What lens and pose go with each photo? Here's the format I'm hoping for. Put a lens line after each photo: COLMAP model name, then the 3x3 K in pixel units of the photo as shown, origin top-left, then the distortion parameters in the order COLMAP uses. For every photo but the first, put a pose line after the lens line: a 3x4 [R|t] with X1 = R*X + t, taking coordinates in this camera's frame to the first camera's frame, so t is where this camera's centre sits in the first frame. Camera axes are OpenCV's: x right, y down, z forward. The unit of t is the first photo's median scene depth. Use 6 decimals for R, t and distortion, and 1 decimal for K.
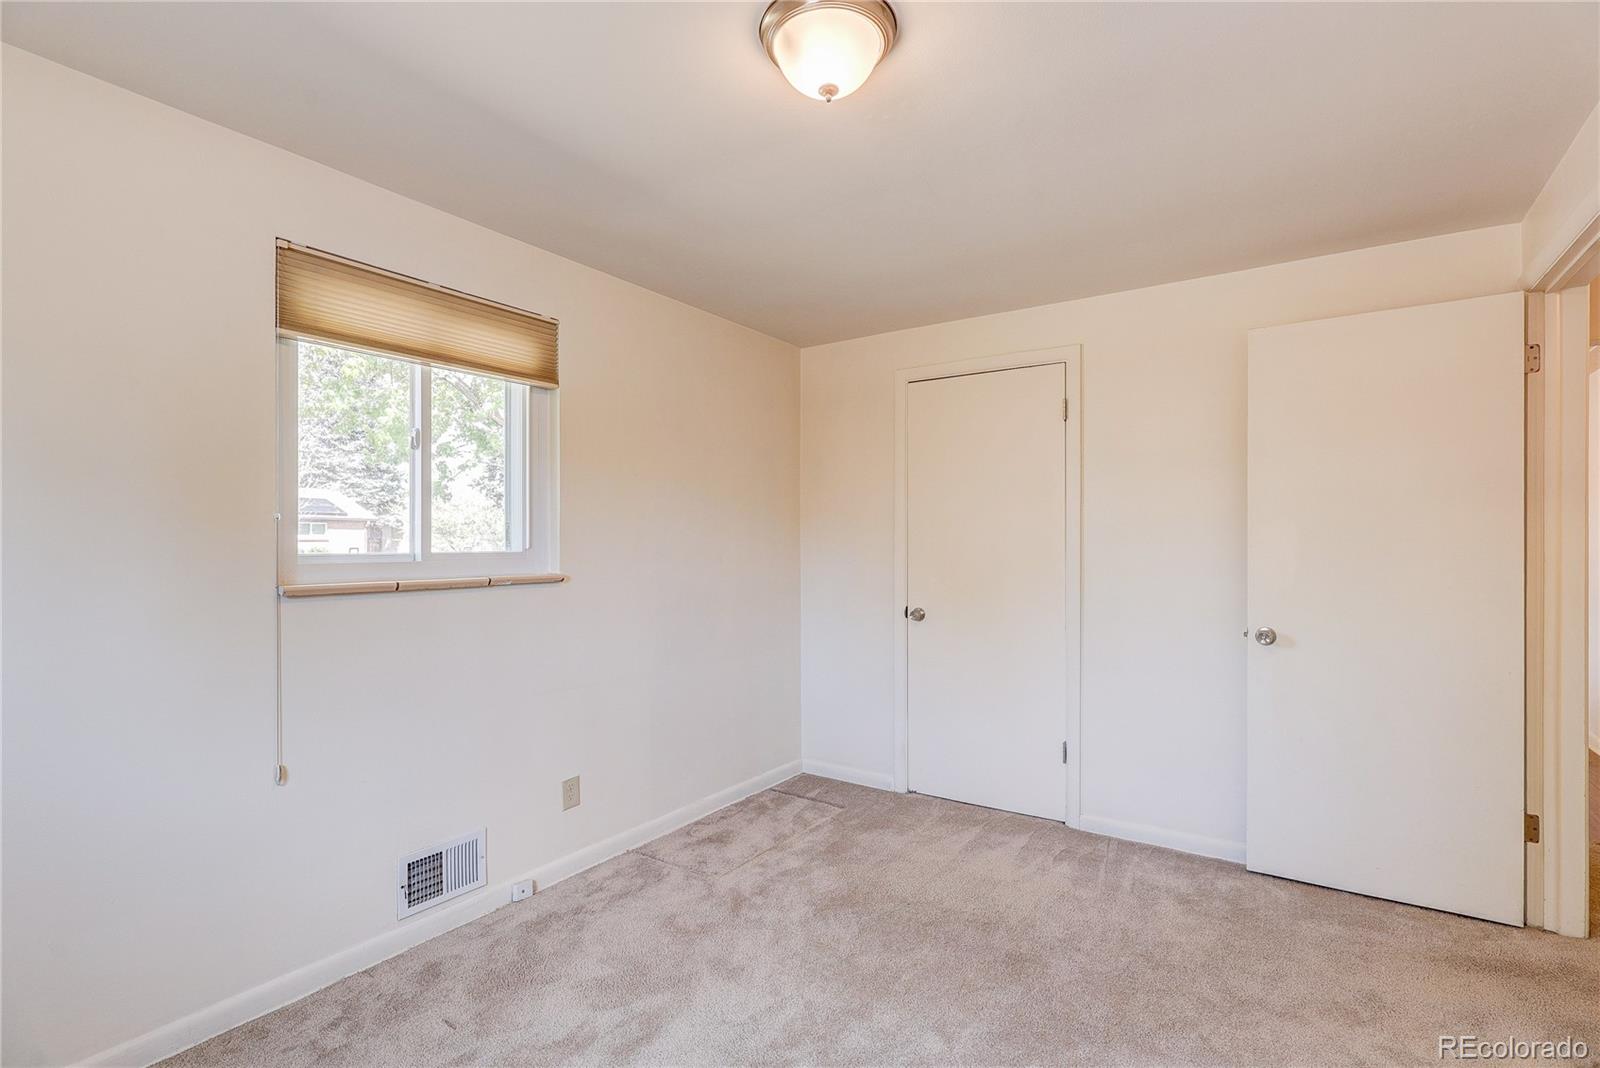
lens RADIAL K [[754.9, 0, 796.8], [0, 754.9, 535.4], [0, 0, 1]] dist [-0.001527, -0.000086]
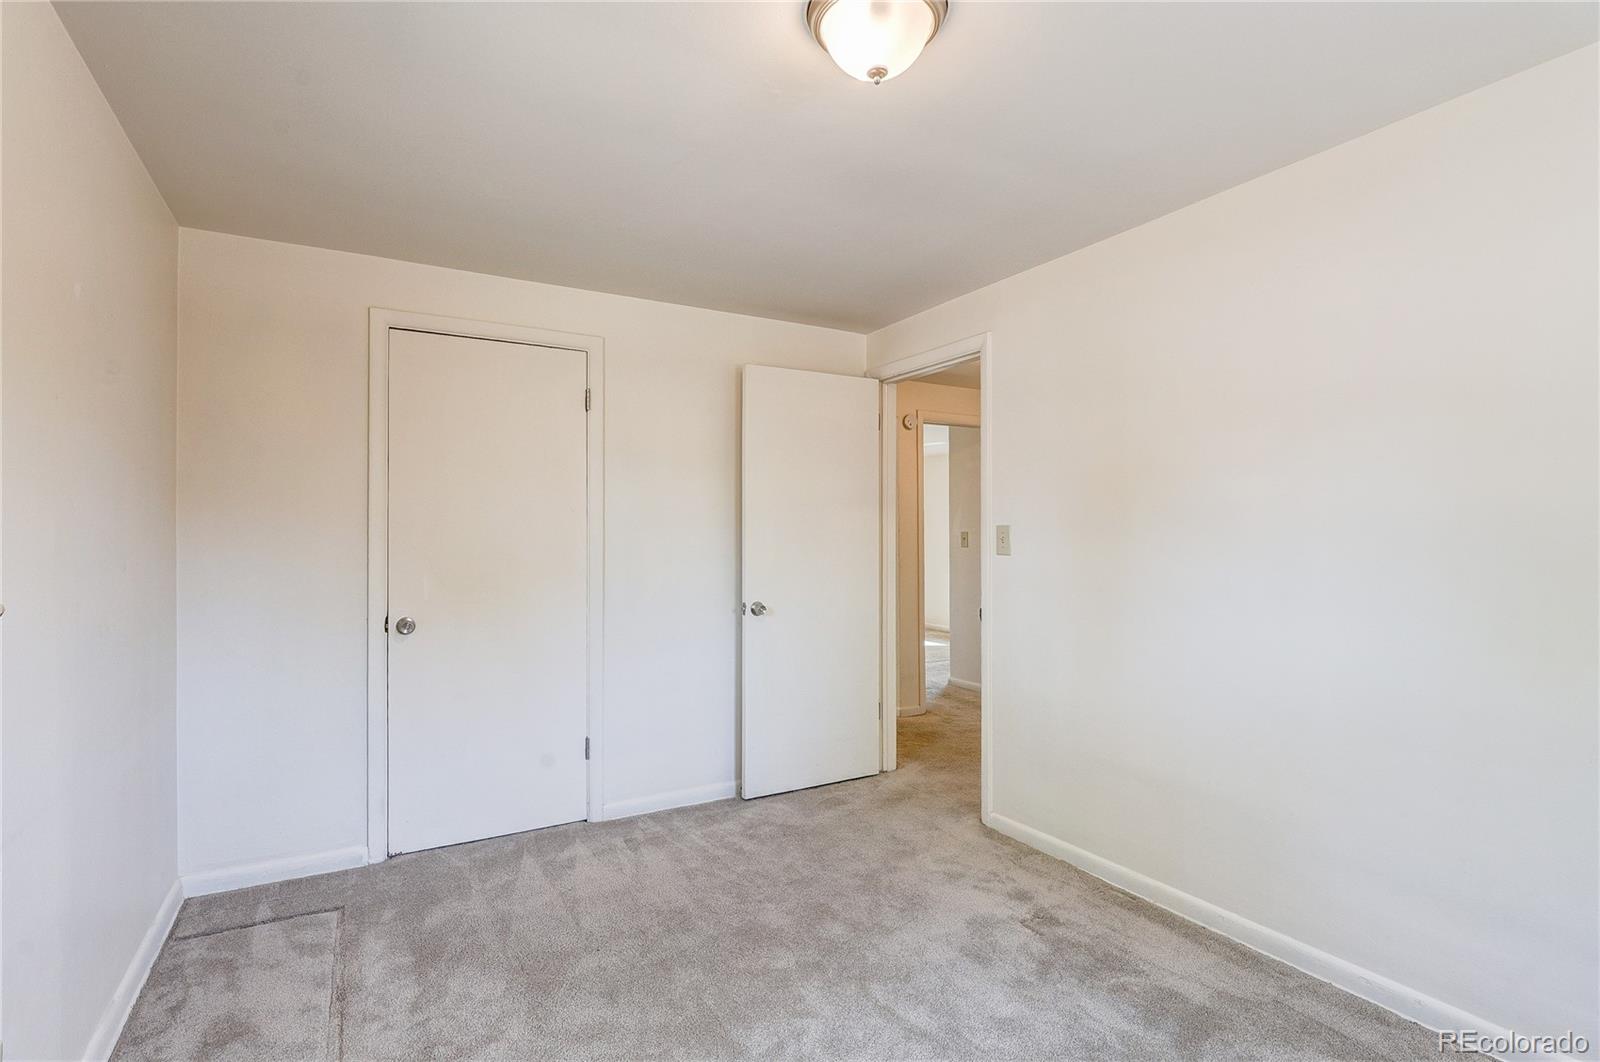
lens RADIAL K [[766.4, 0, 803.1], [0, 766.4, 527.6], [0, 0, 1]] dist [-0.000780, 0.000146]
pose [[0.429011, 0.012177, 0.903217, -0.507838], [-0.010900, 0.999906, -0.008303, 0.006123], [-0.903233, -0.006283, 0.429104, 0.376961]]
